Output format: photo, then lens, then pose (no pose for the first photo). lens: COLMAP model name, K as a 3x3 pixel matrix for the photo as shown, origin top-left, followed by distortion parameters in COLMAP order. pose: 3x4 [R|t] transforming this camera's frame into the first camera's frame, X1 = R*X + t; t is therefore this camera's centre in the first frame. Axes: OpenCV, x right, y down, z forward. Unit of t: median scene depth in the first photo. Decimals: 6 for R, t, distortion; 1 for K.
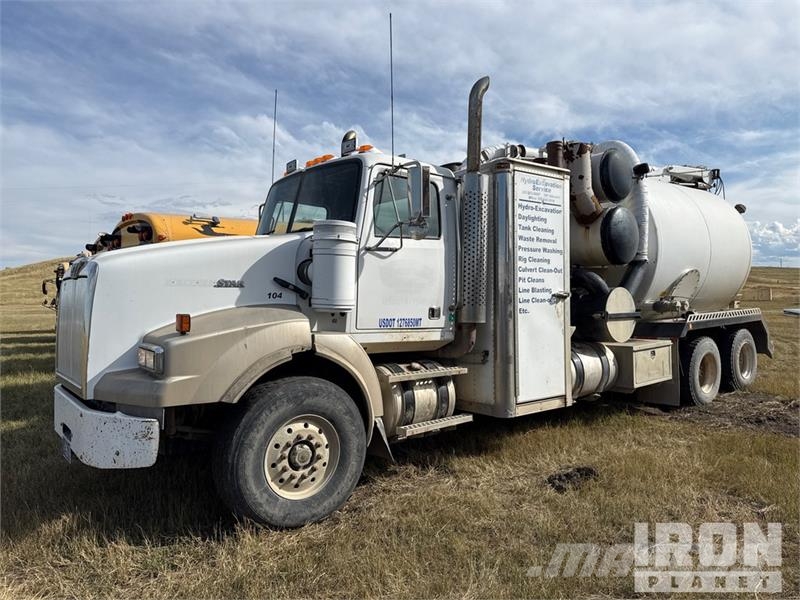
lens RADIAL K [[570.9, 0, 397.0], [0, 570.9, 298.6], [0, 0, 1]] dist [0.056073, -0.088172]
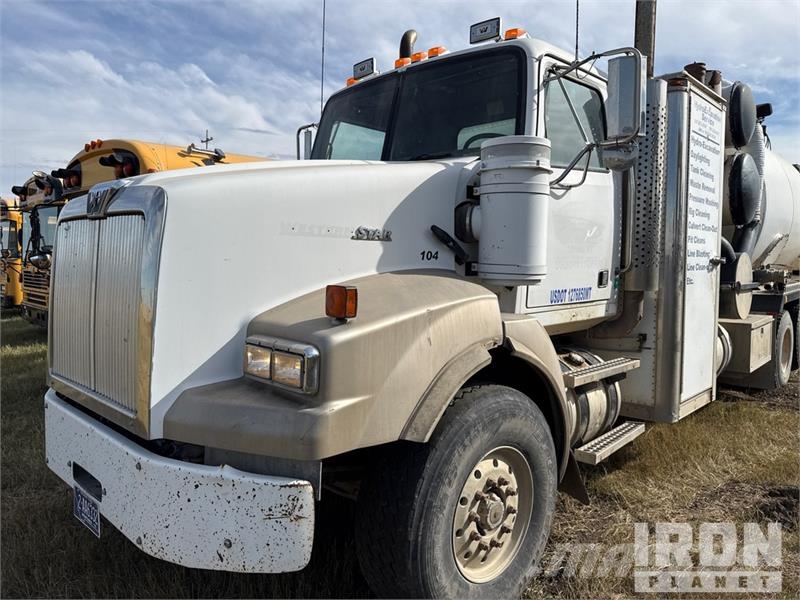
lens RADIAL K [[570.9, 0, 397.0], [0, 570.9, 298.6], [0, 0, 1]] dist [0.056073, -0.088172]
pose [[0.991179, 0.007264, 0.132330, -0.308349], [-0.015867, 0.997819, 0.064074, 0.002270], [-0.131576, -0.065608, 0.989133, 0.354090]]
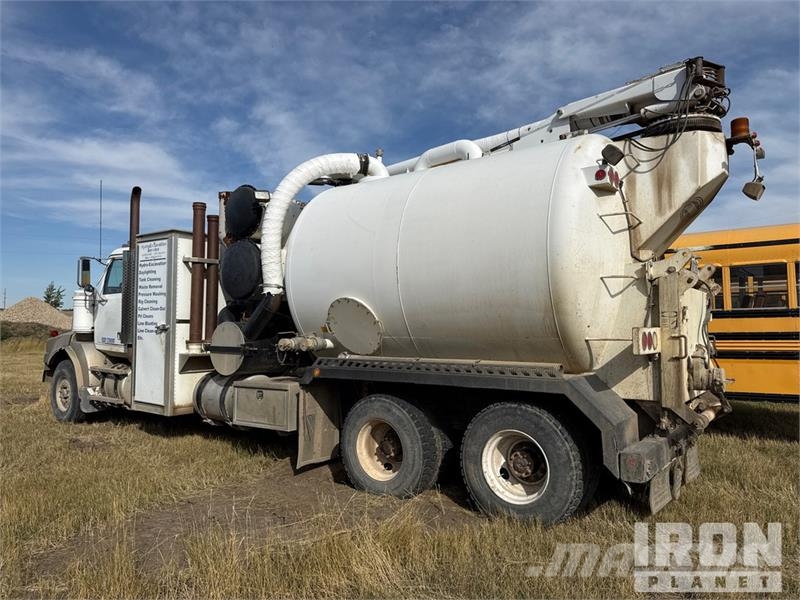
lens RADIAL K [[549.2, 0, 400.9], [0, 549.2, 321.4], [0, 0, 1]] dist [0.127743, -0.170691]
pose [[0.253448, 0.008353, -0.967313, 2.068663], [-0.015502, 0.999869, 0.004572, -0.042977], [0.967225, 0.013836, 0.253544, 1.511603]]
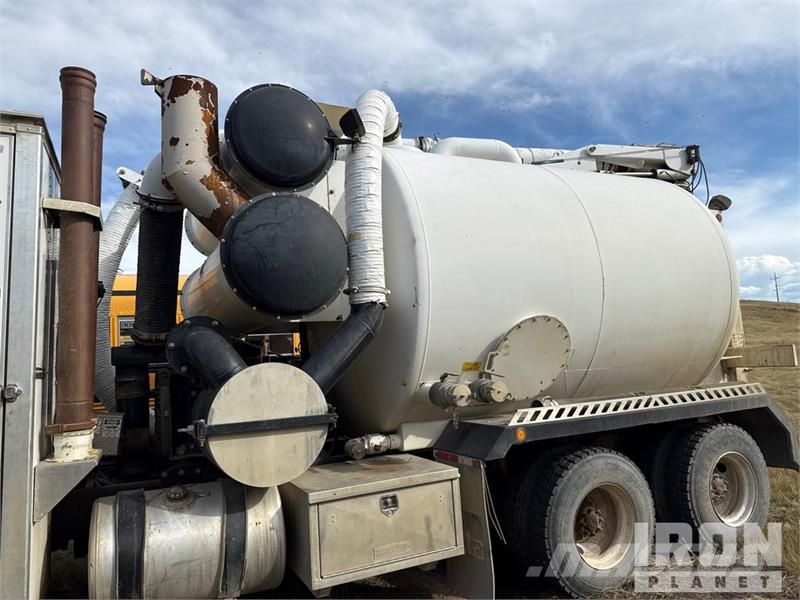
lens RADIAL K [[570.9, 0, 397.0], [0, 570.9, 298.6], [0, 0, 1]] dist [0.056073, -0.088172]
pose [[0.973056, -0.048879, -0.225326, 0.858314], [0.026201, 0.994381, -0.102562, -0.030566], [0.229073, 0.093895, 0.968870, 0.819630]]
